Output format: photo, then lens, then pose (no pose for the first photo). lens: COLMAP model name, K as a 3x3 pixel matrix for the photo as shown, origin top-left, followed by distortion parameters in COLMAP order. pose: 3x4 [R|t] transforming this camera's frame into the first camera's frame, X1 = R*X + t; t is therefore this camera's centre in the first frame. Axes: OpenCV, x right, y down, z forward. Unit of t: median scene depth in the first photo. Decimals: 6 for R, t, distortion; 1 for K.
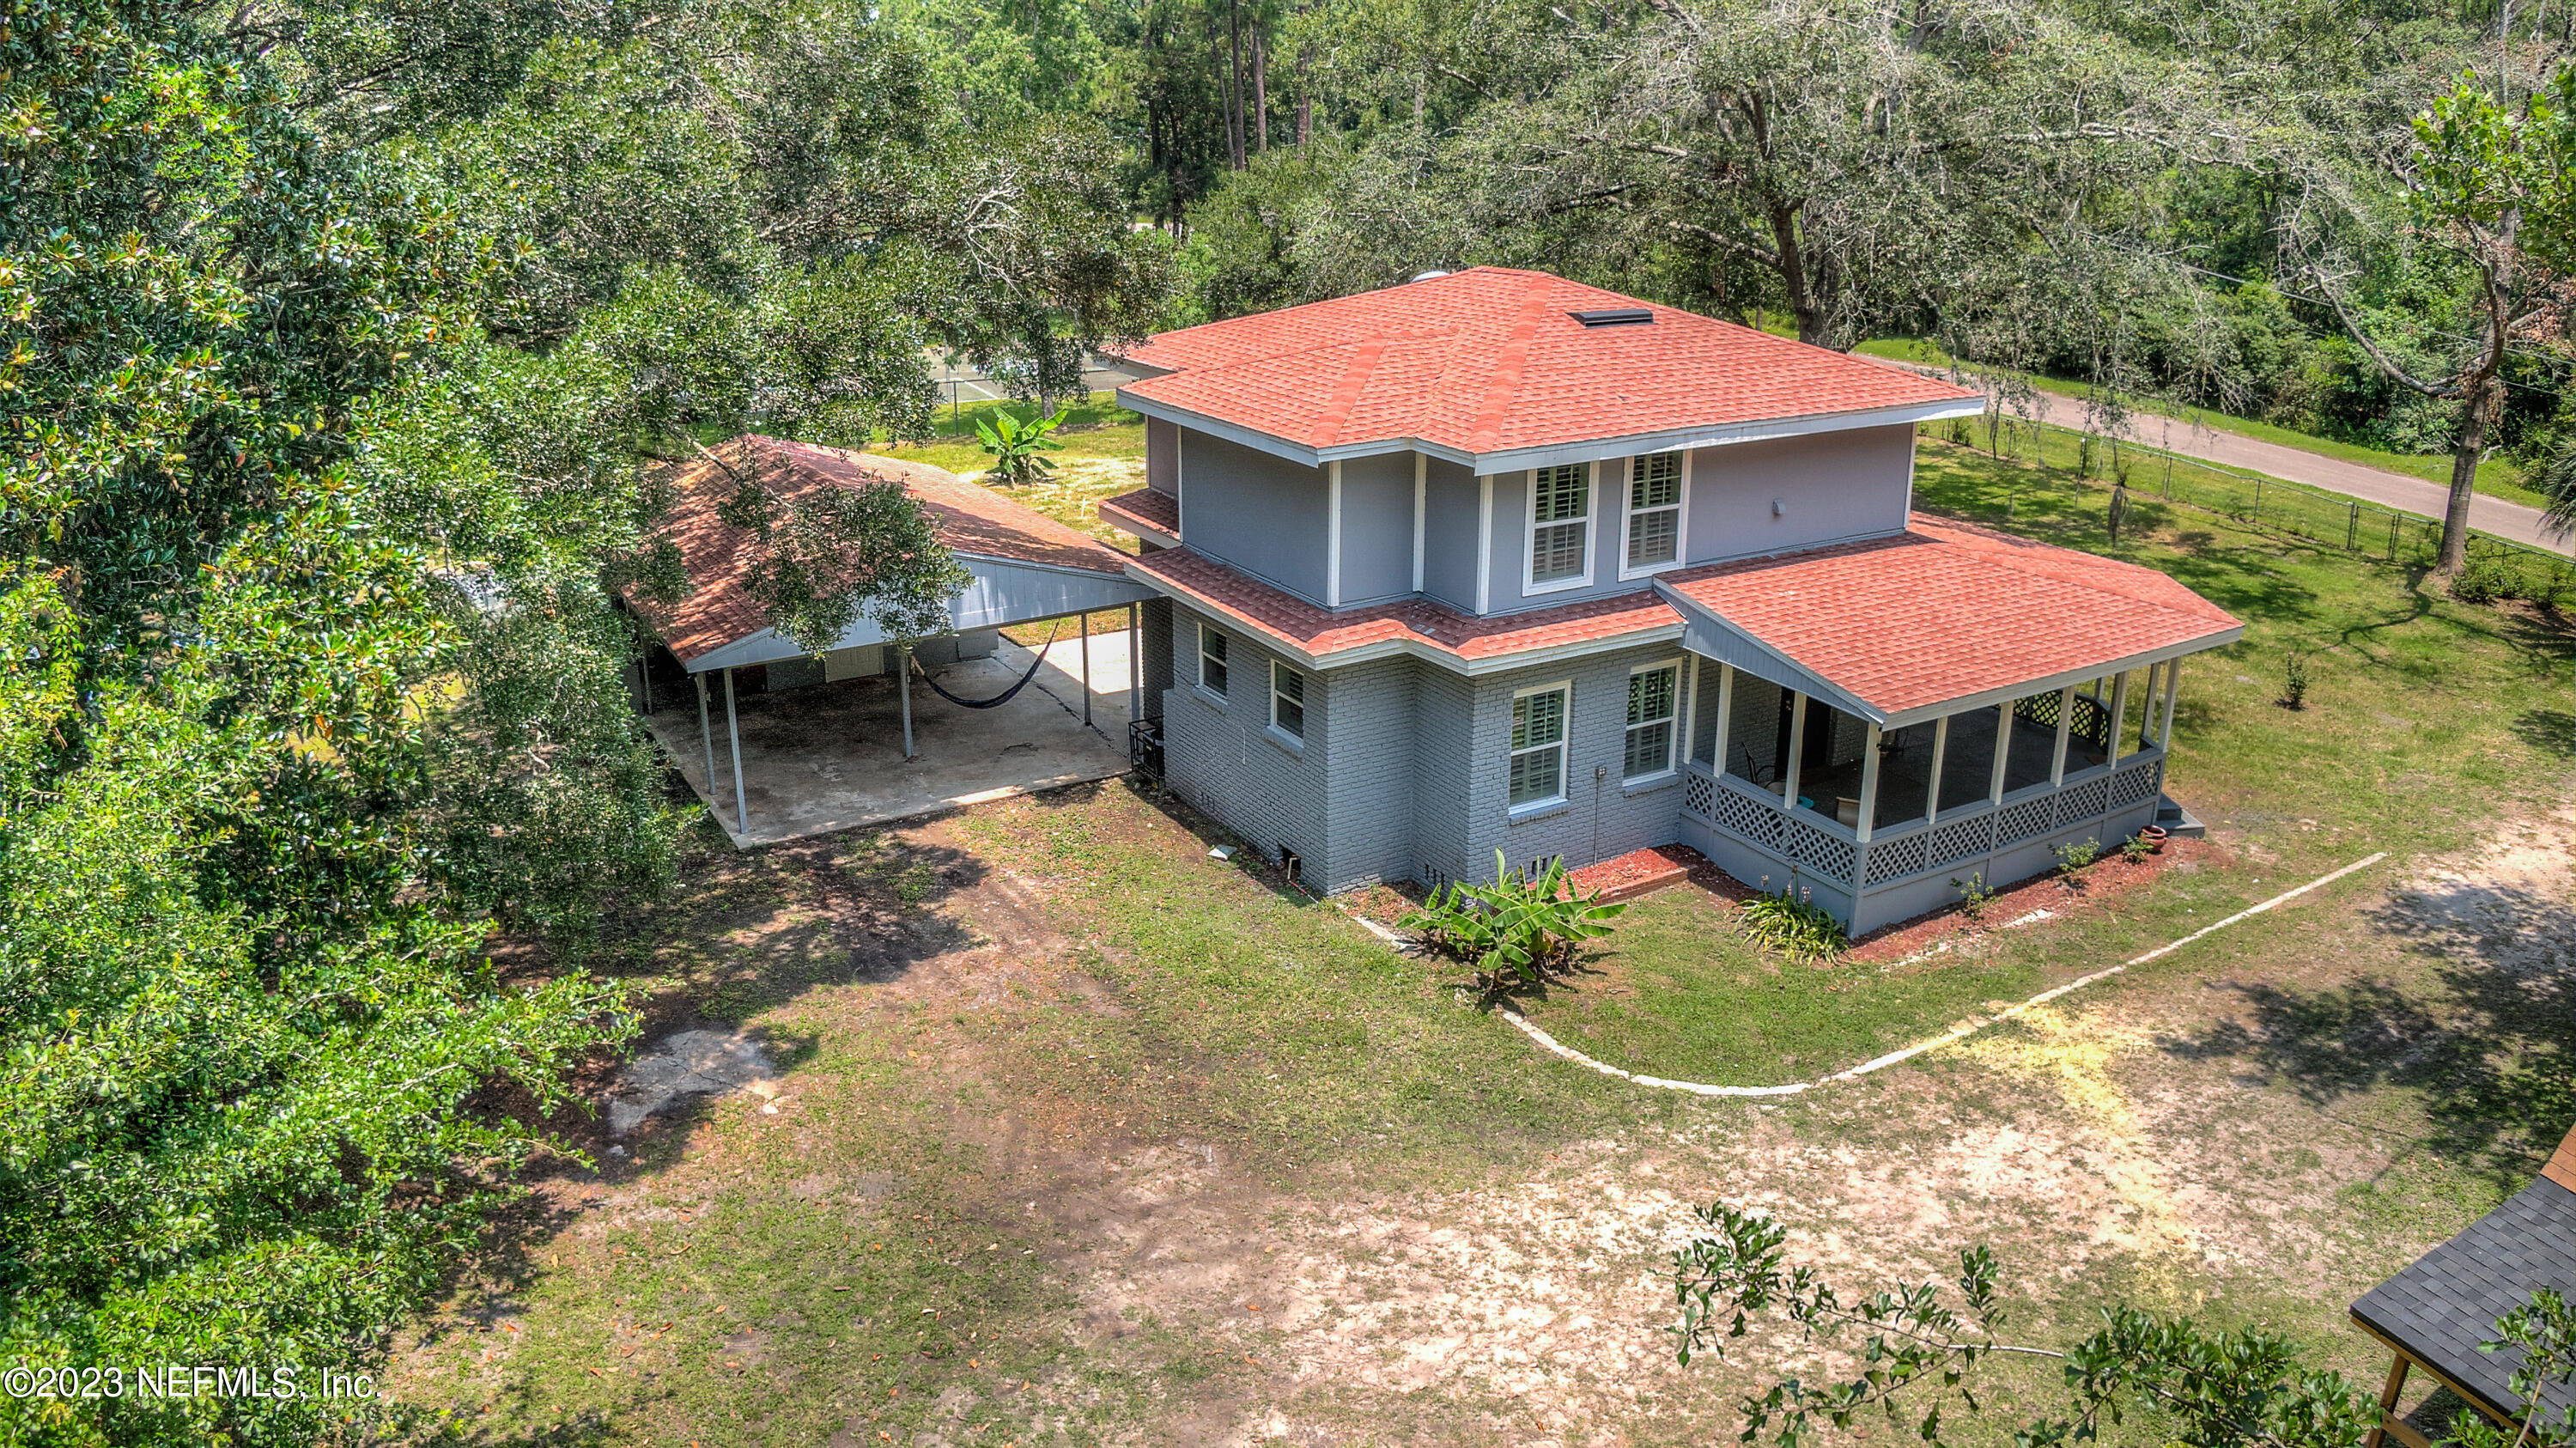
lens RADIAL K [[1838.0, 0, 1289.9], [0, 1838.0, 706.8], [0, 0, 1]] dist [-0.155301, -0.041016]
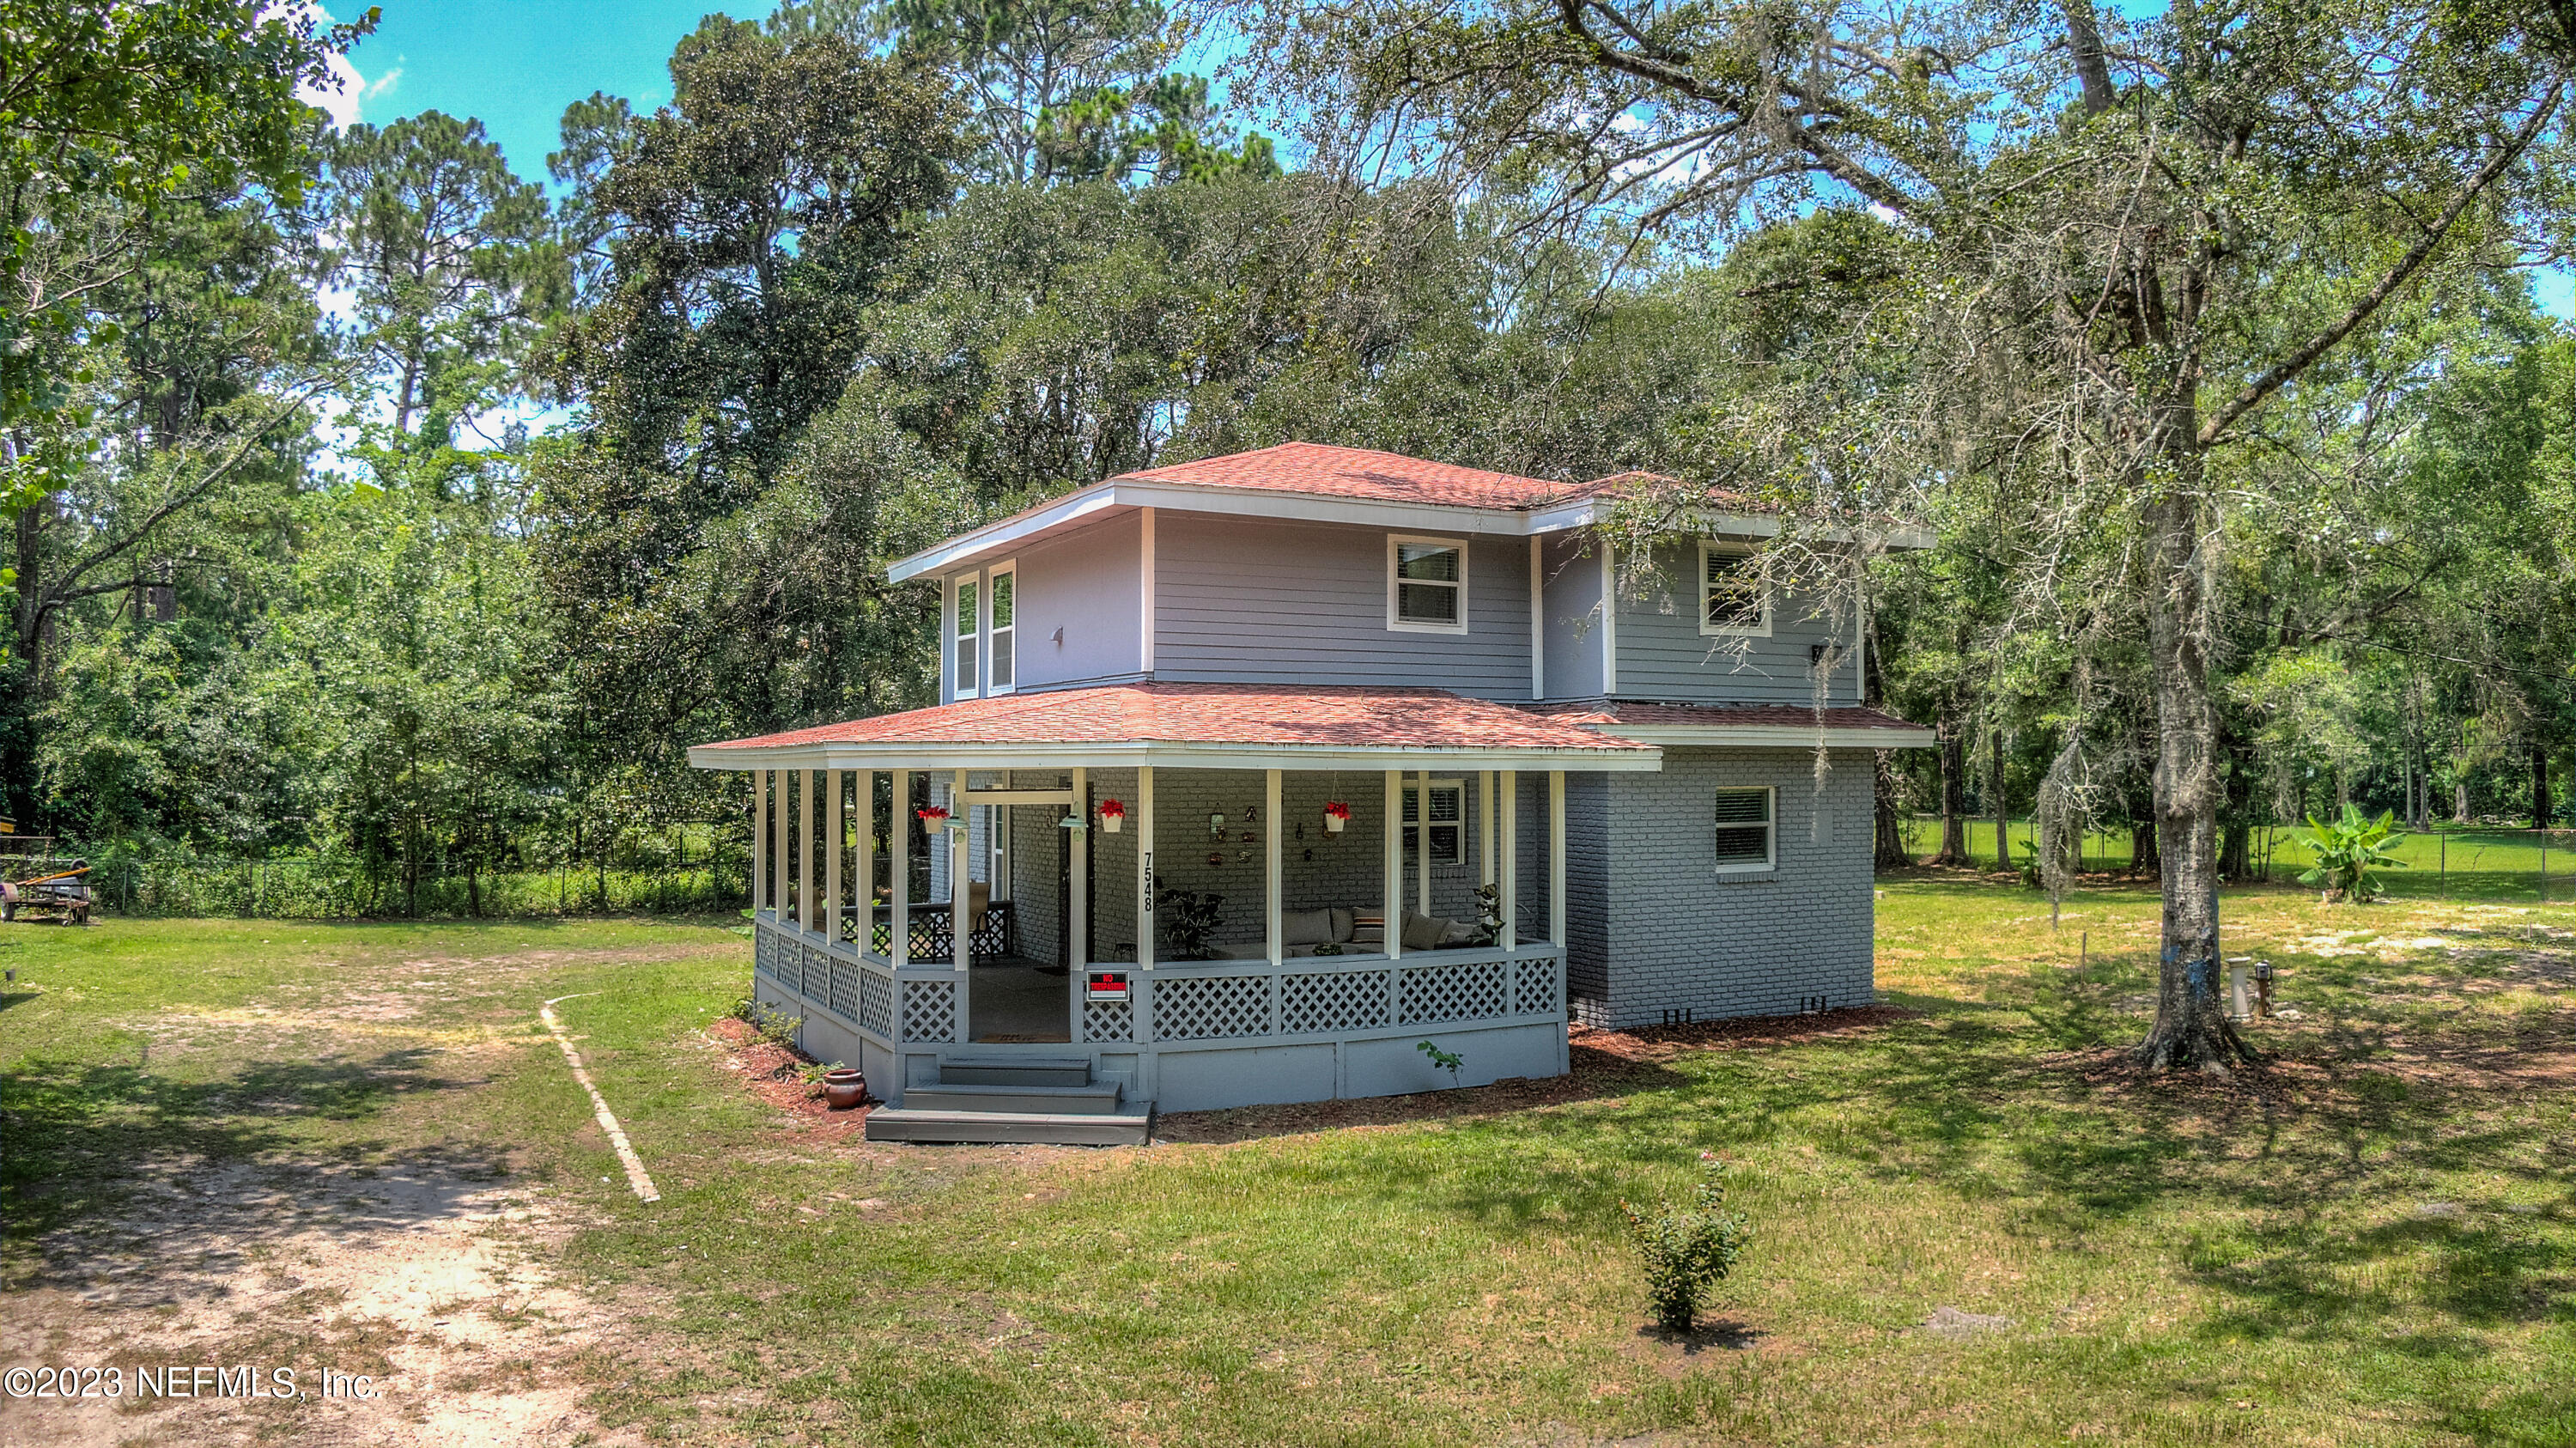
lens RADIAL K [[1838.0, 0, 1289.9], [0, 1838.0, 706.8], [0, 0, 1]] dist [-0.155301, -0.041016]
pose [[-0.065390, -0.030796, -0.997384, 1.295186], [-0.315593, 0.948855, -0.008607, -0.116040], [0.946639, 0.314205, -0.071765, 1.313785]]
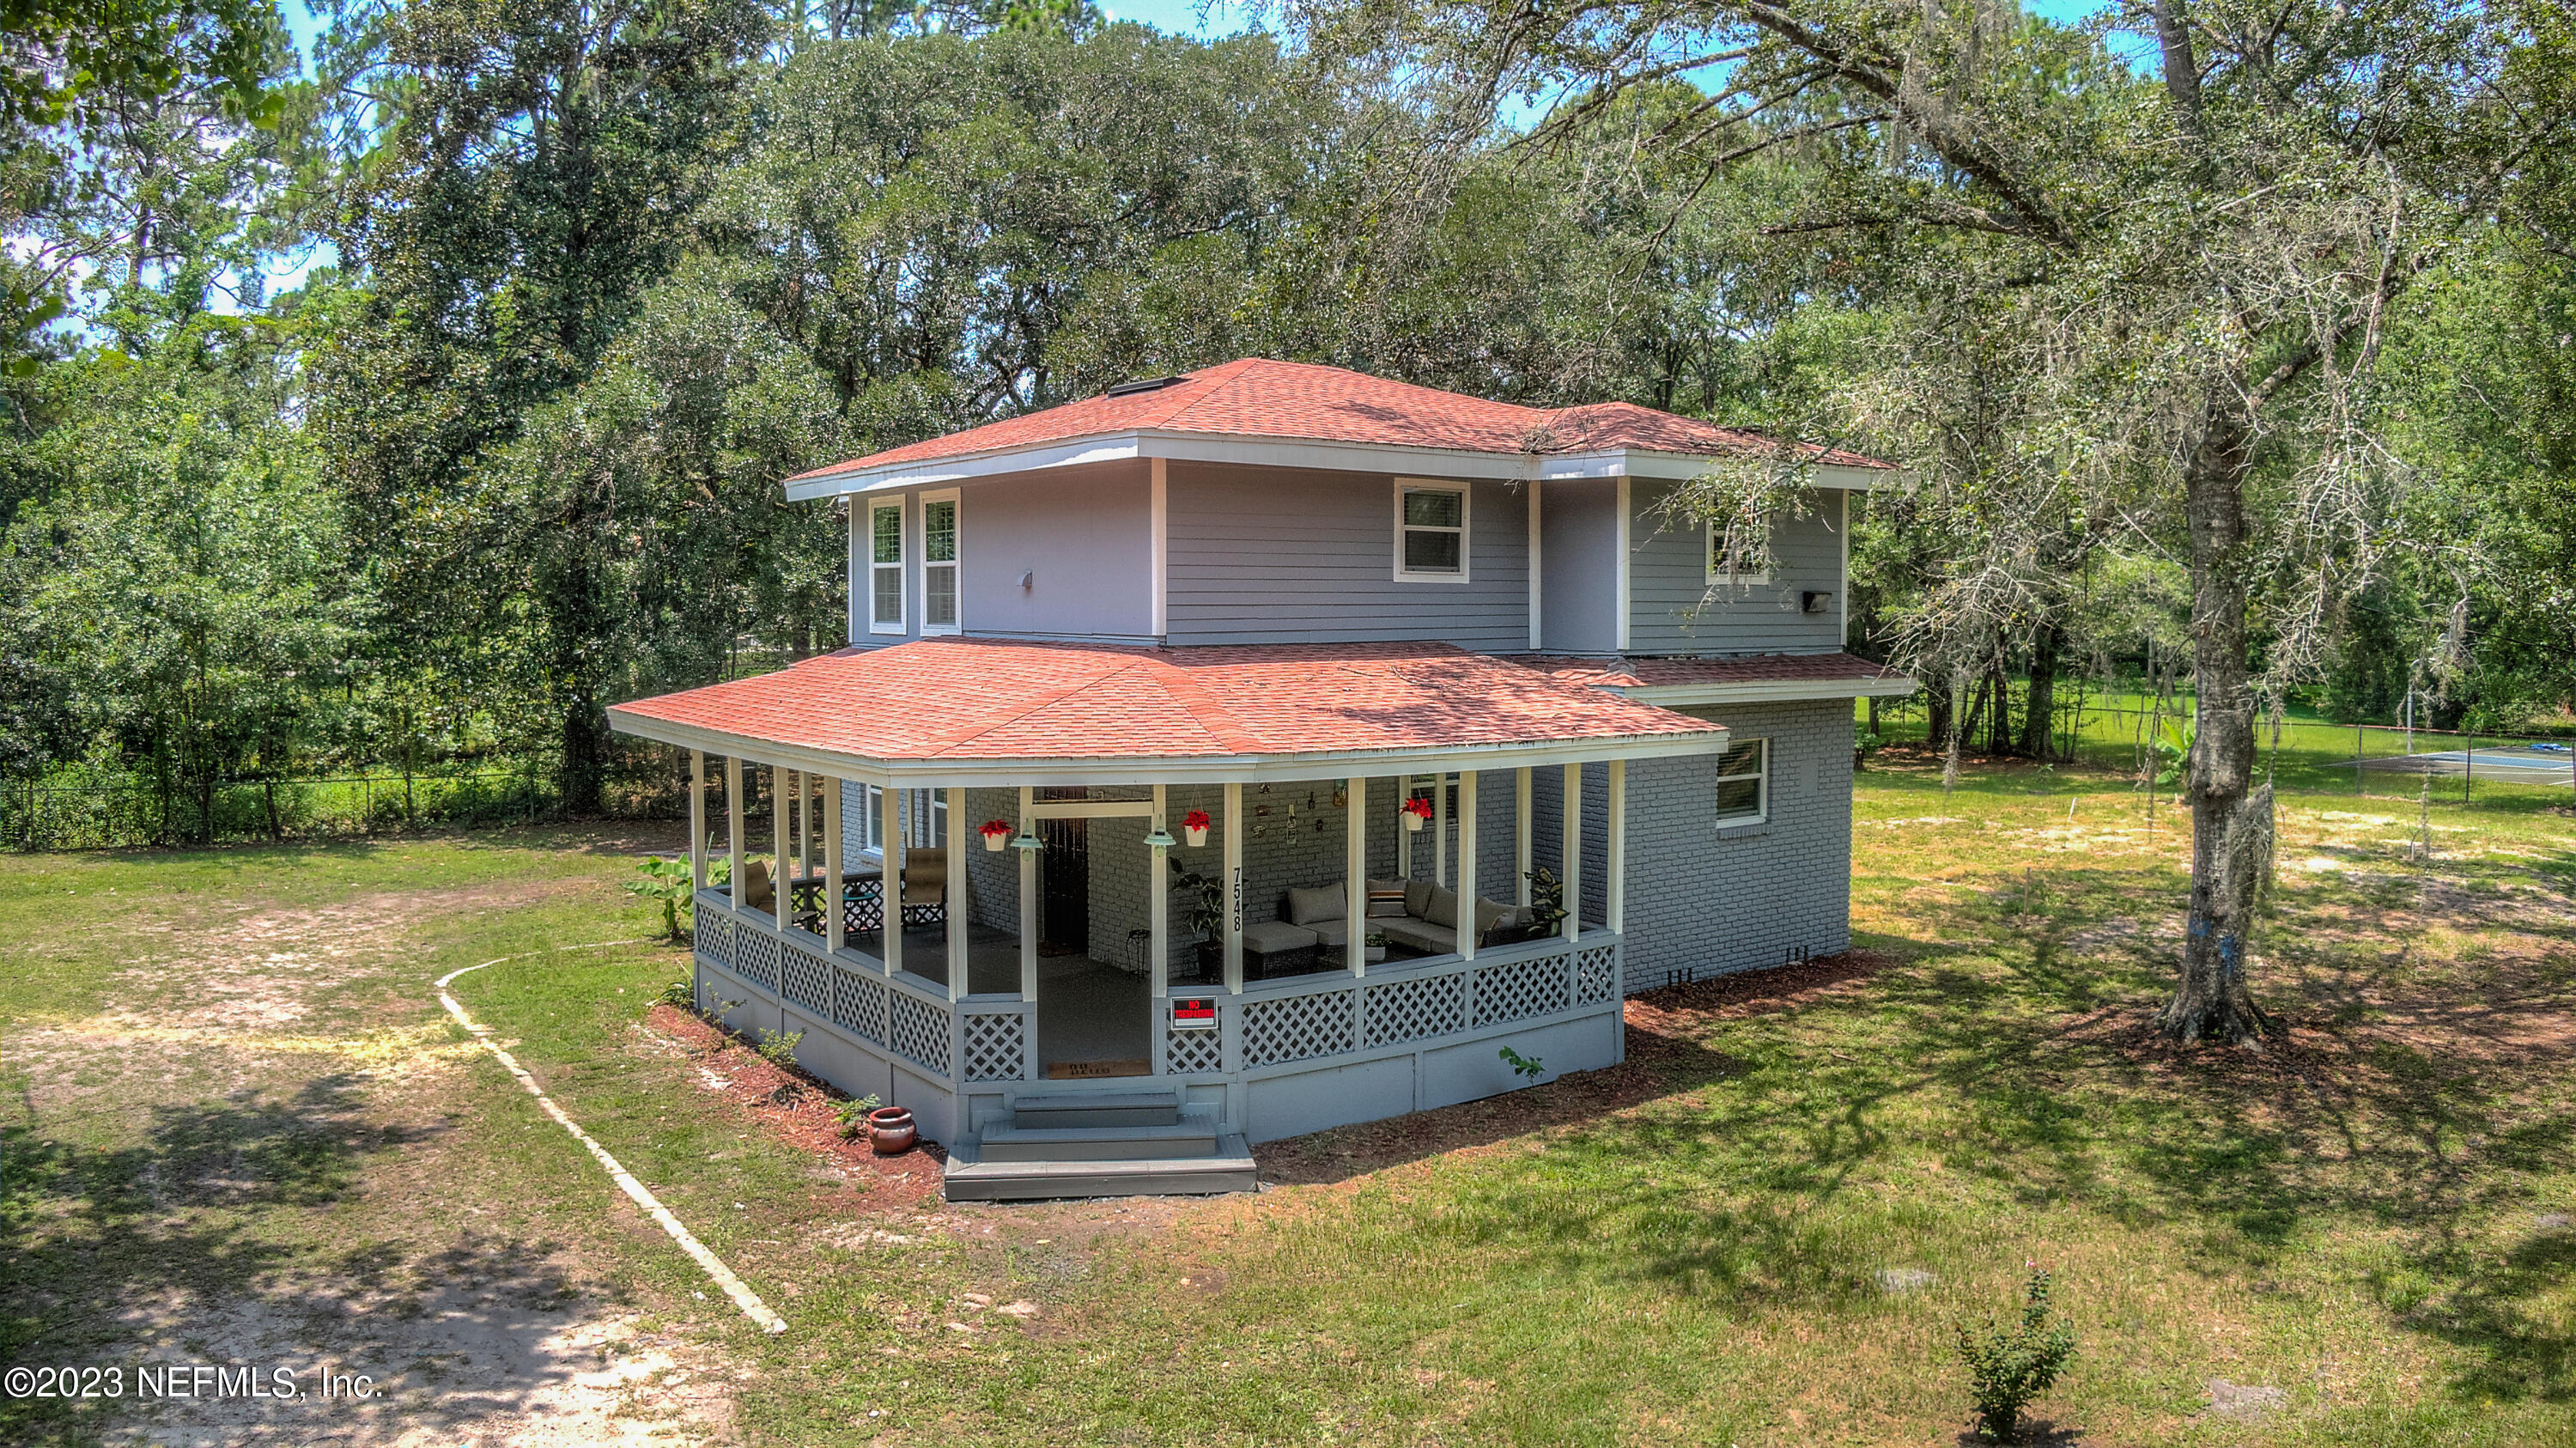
lens RADIAL K [[1838.0, 0, 1289.9], [0, 1838.0, 706.8], [0, 0, 1]] dist [-0.155301, -0.041016]
pose [[0.093614, 0.062058, -0.993673, 1.229239], [-0.315678, 0.948408, 0.029491, -0.130580], [0.944237, 0.310920, 0.108374, 1.153582]]
